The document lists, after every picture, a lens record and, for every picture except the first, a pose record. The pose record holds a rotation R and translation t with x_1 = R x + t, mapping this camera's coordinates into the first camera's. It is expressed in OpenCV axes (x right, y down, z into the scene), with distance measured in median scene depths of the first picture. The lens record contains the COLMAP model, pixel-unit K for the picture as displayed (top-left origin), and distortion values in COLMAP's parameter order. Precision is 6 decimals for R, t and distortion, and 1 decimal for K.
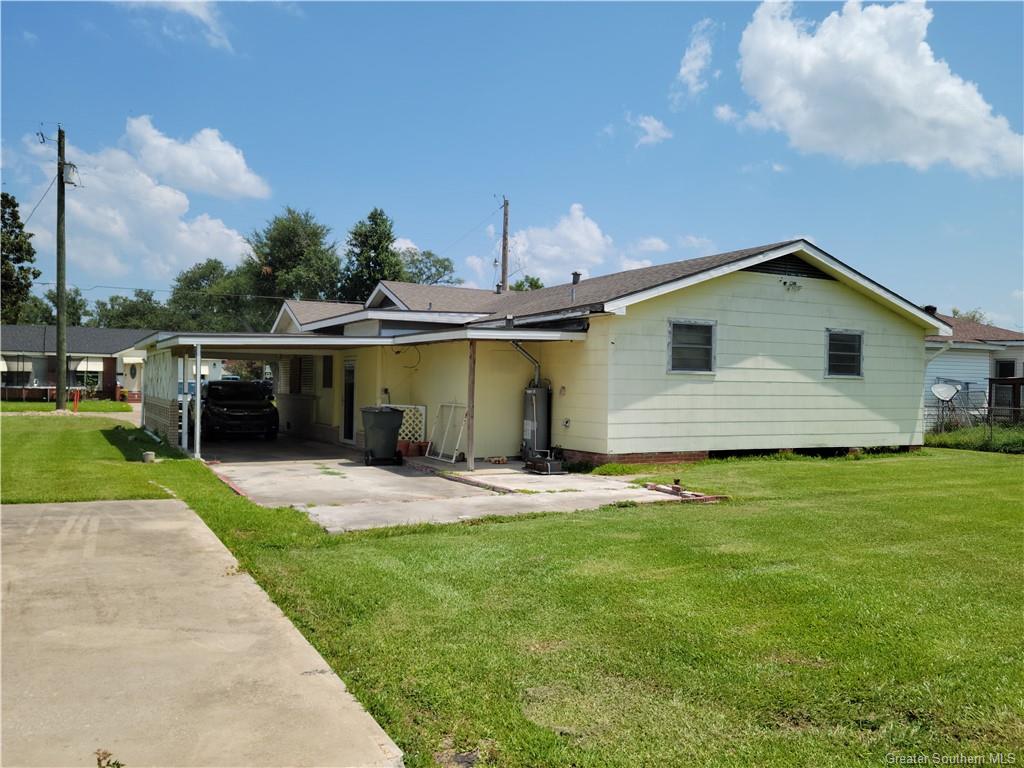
lens RADIAL K [[822.4, 0, 512.0], [0, 822.4, 384.0], [0, 0, 1]] dist [0.049197, 0.004004]
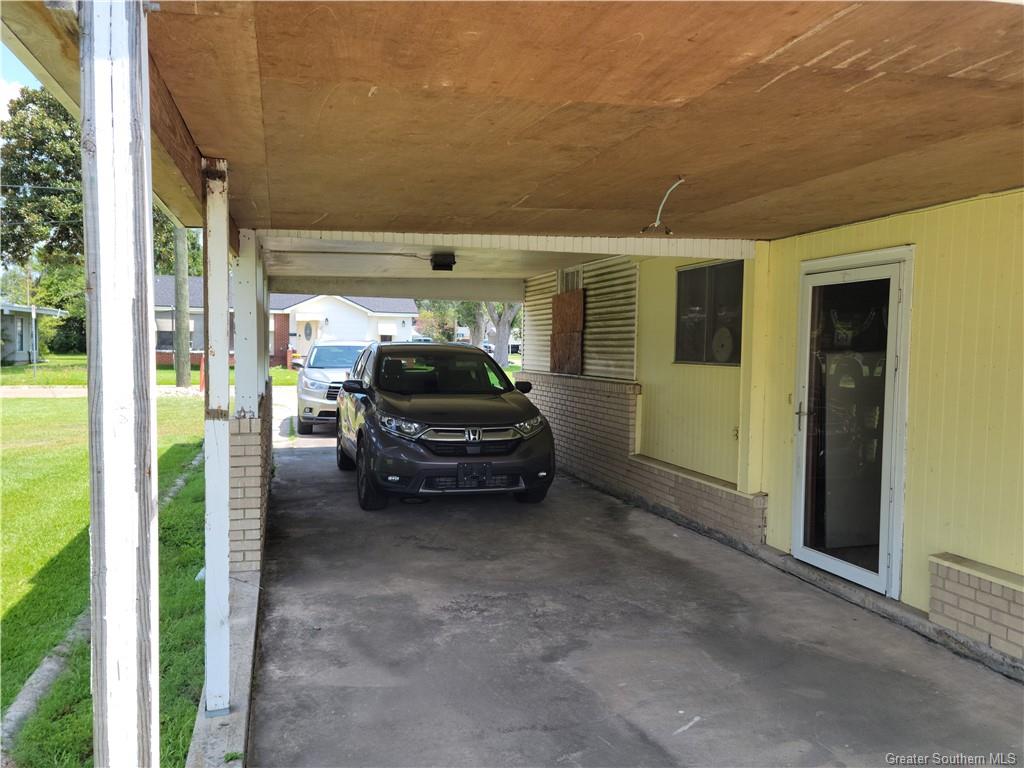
lens RADIAL K [[822.4, 0, 512.0], [0, 822.4, 384.0], [0, 0, 1]] dist [0.049197, 0.004004]
pose [[0.976224, 0.010629, -0.216503, -0.144437], [-0.000628, 0.998932, 0.046208, -0.001860], [0.216763, -0.044973, 0.975188, 0.417493]]
